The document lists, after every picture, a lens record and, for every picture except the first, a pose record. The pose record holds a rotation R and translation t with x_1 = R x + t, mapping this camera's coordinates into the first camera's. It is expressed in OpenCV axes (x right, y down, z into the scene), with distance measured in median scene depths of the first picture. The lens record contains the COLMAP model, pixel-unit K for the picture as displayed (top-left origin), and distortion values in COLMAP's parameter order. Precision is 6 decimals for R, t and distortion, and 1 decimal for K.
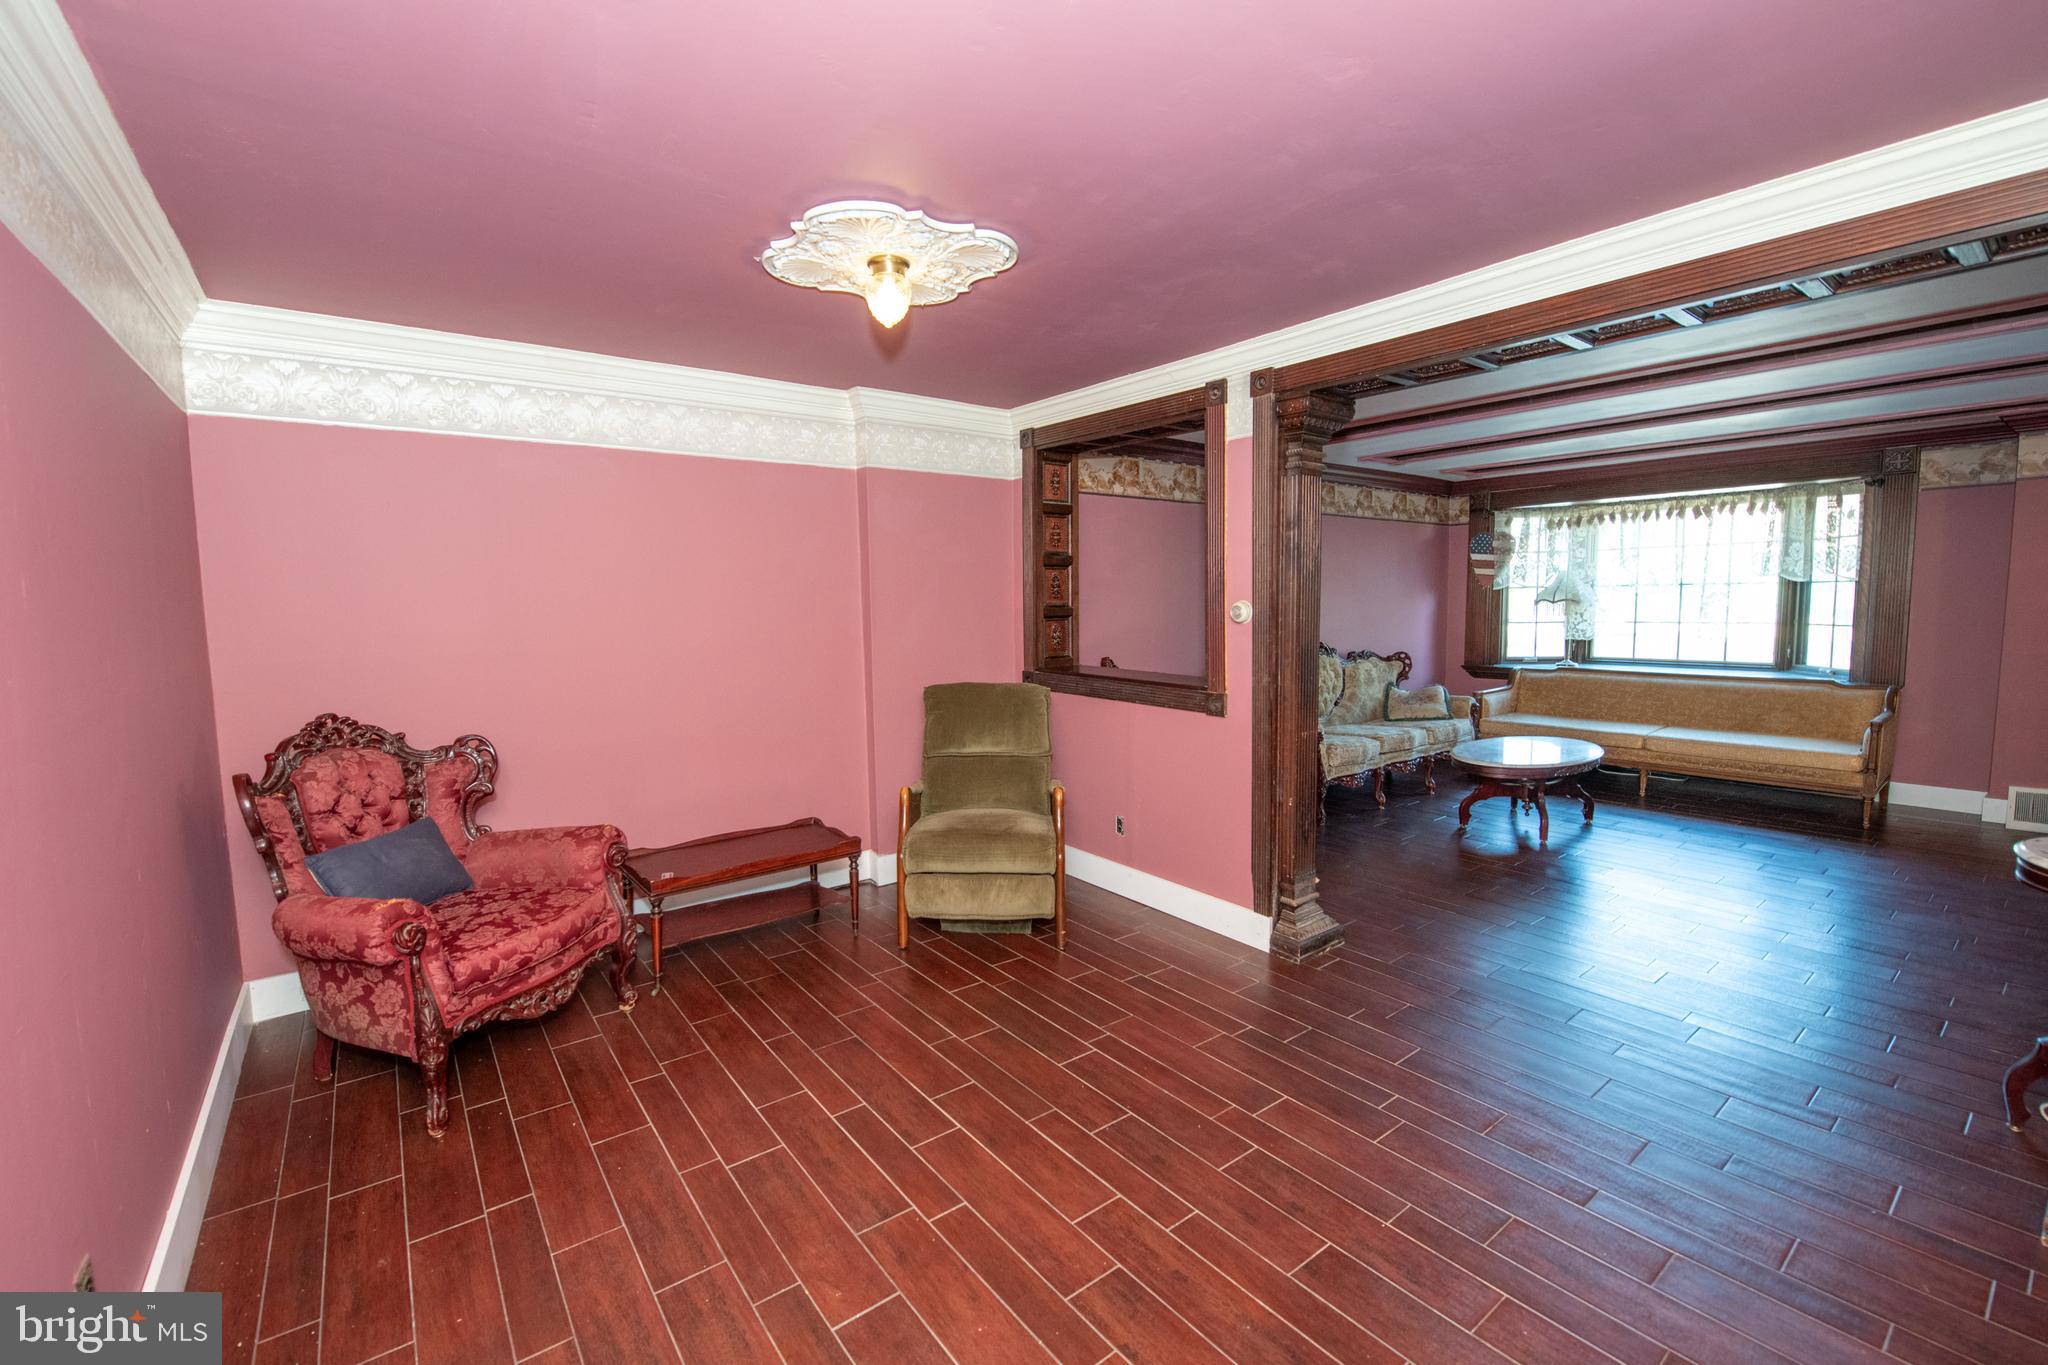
lens RADIAL K [[874.2, 0, 1001.1], [0, 874.2, 680.6], [0, 0, 1]] dist [-0.013584, -0.002350]
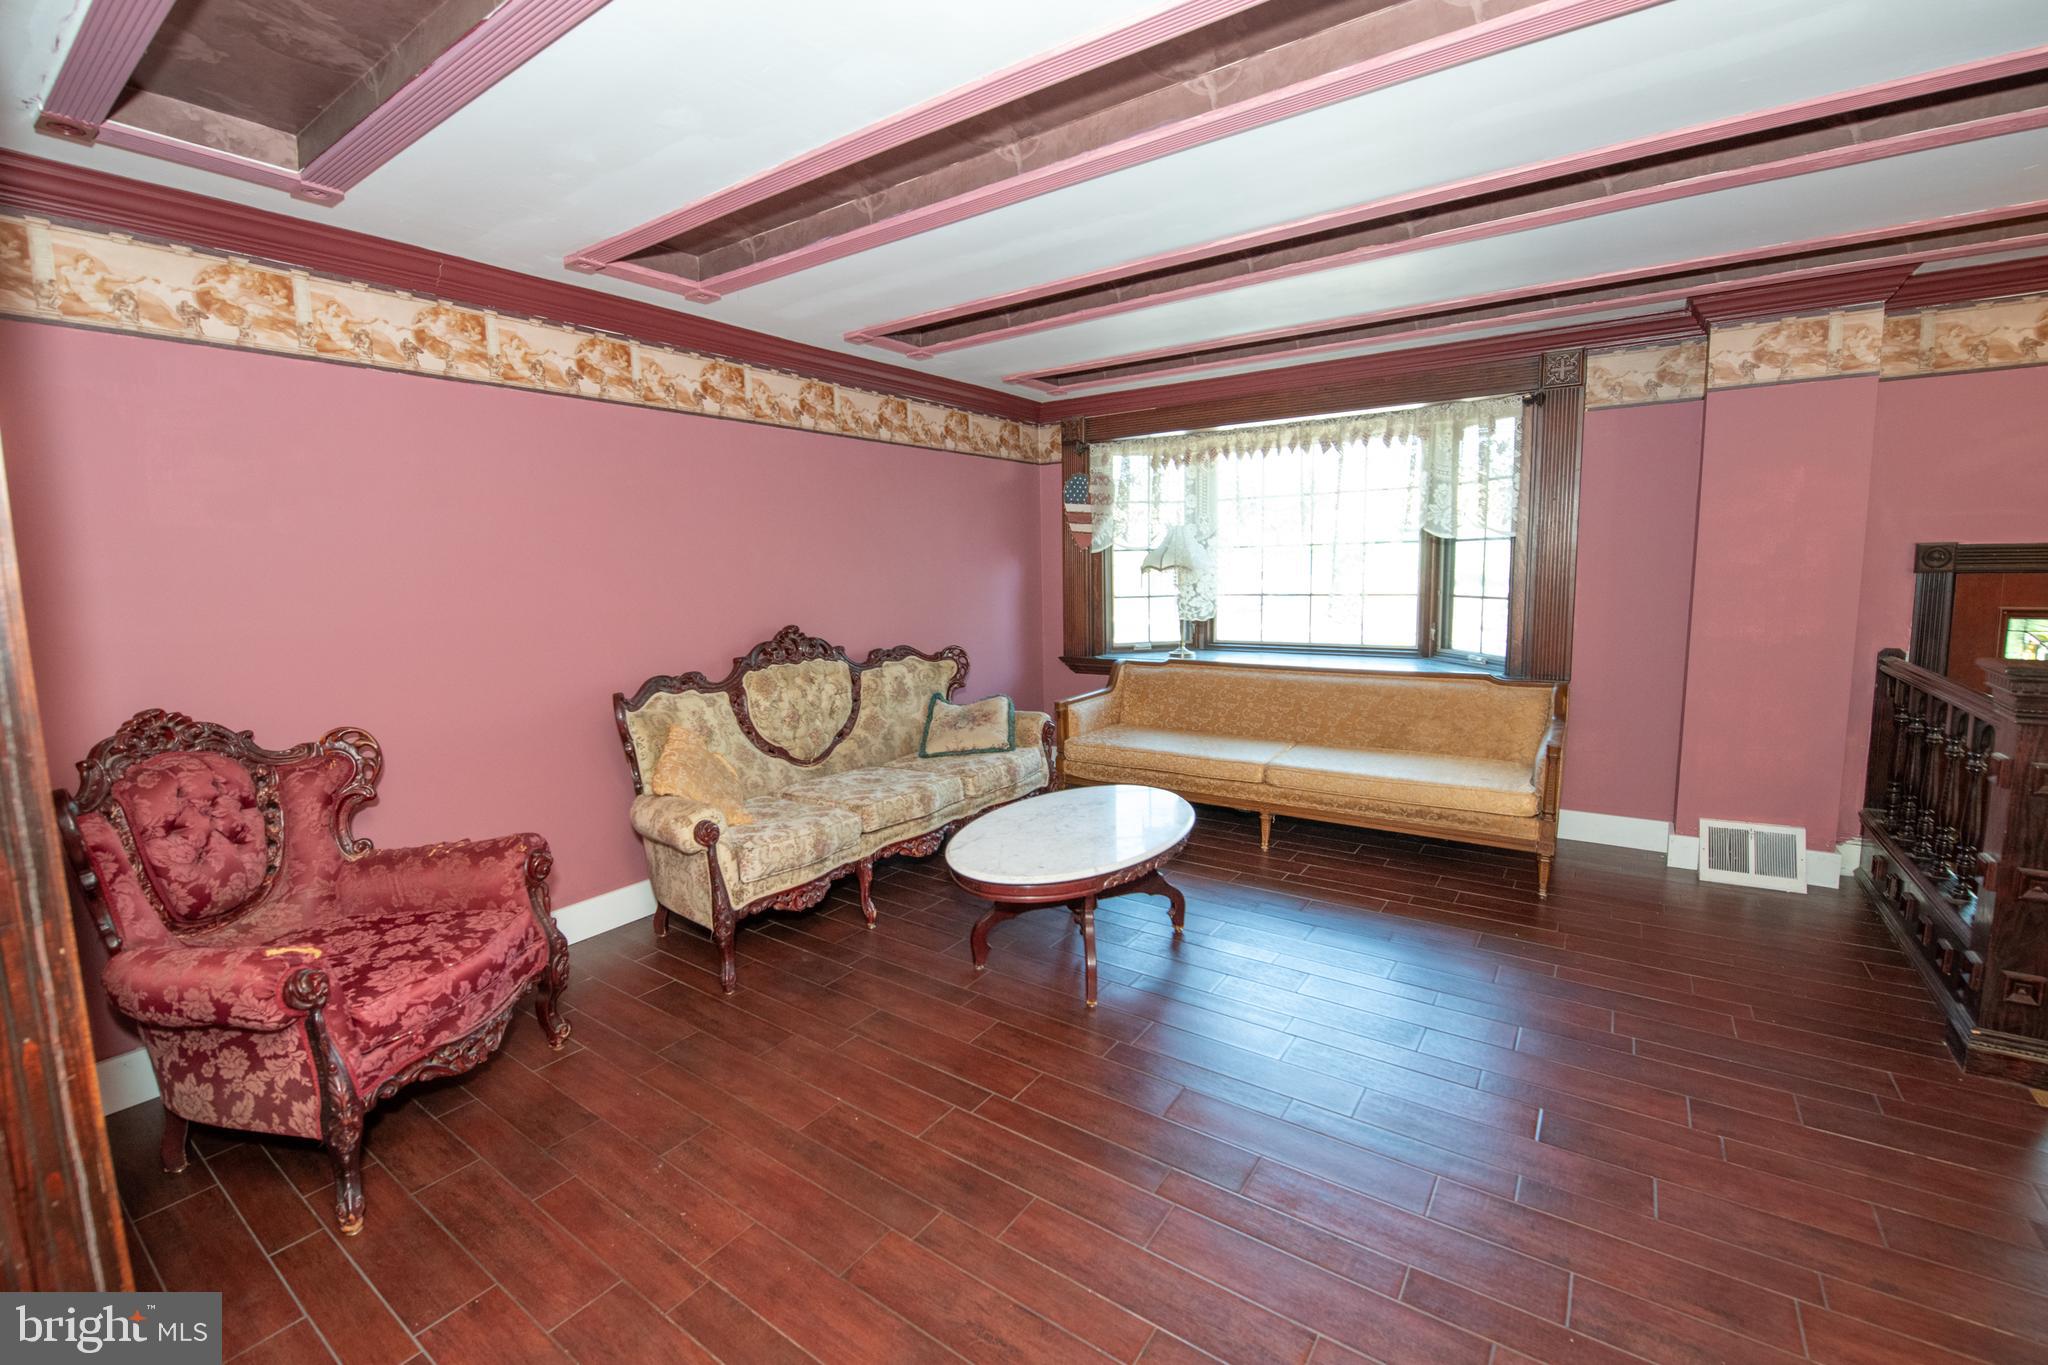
lens RADIAL K [[874.2, 0, 1000.5], [0, 874.2, 668.5], [0, 0, 1]] dist [-0.013584, -0.002350]
pose [[0.954113, -0.041293, 0.296585, 0.321750], [0.034682, 0.999019, 0.027520, -0.036215], [-0.297431, -0.015971, 0.954610, 0.381892]]
